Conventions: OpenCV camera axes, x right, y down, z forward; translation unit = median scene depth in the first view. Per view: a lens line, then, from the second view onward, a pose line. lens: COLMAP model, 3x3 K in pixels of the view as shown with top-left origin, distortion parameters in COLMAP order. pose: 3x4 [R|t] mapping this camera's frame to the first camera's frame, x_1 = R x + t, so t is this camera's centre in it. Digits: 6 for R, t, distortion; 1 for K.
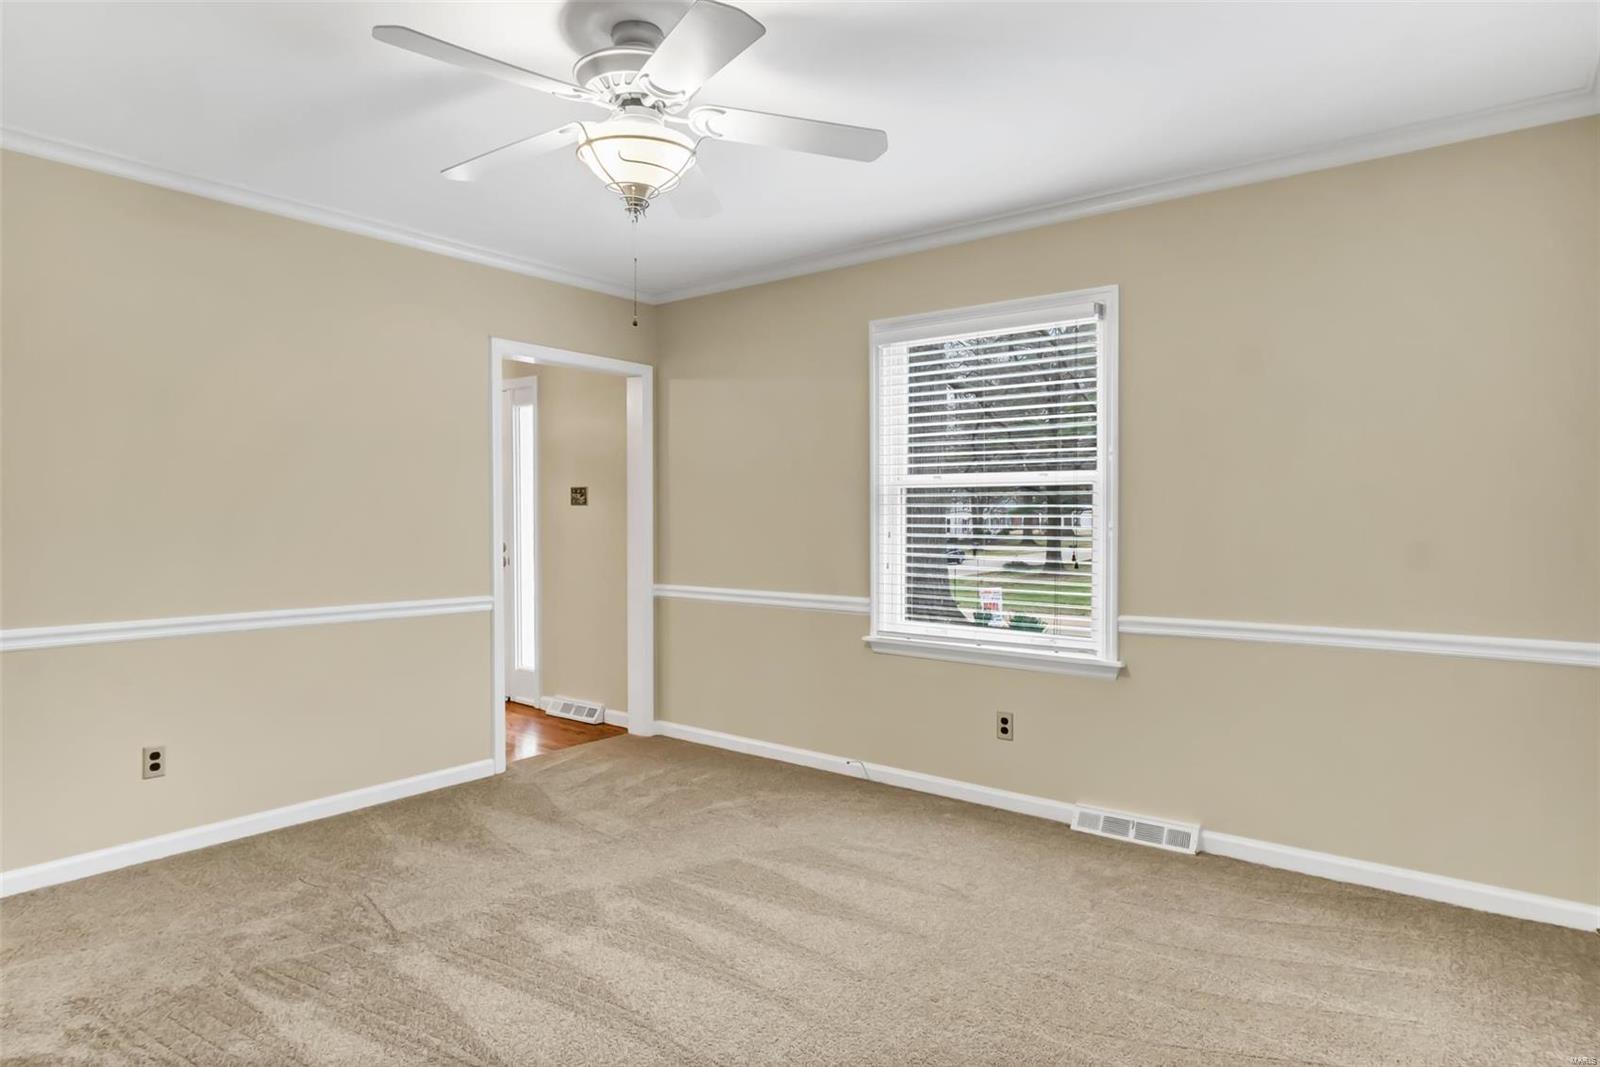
lens RADIAL K [[904.9, 0, 789.6], [0, 904.9, 537.2], [0, 0, 1]] dist [-0.021171, 0.001107]
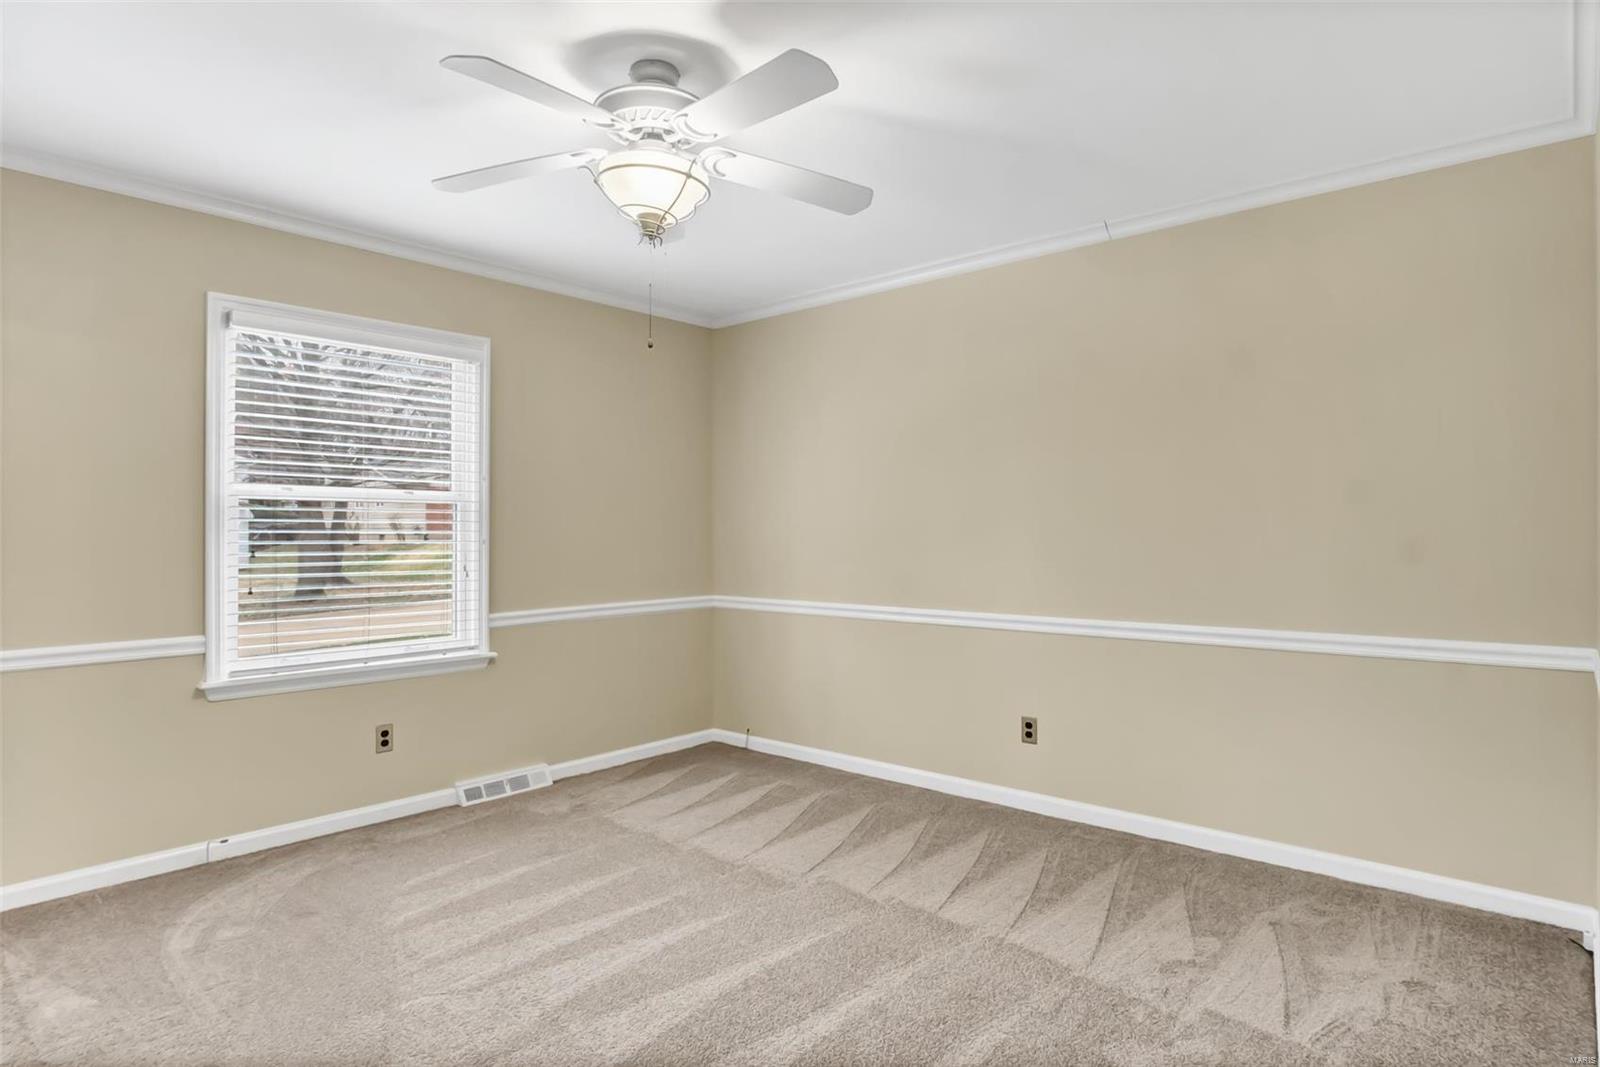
lens RADIAL K [[868.8, 0, 800.0], [0, 868.8, 533.5], [0, 0, 1]] dist [0.001187, 0.000833]
pose [[0.060359, 0.000778, 0.998176, -0.788309], [0.024189, 0.999705, -0.002241, -0.008618], [-0.997884, 0.024280, 0.060322, 0.522114]]
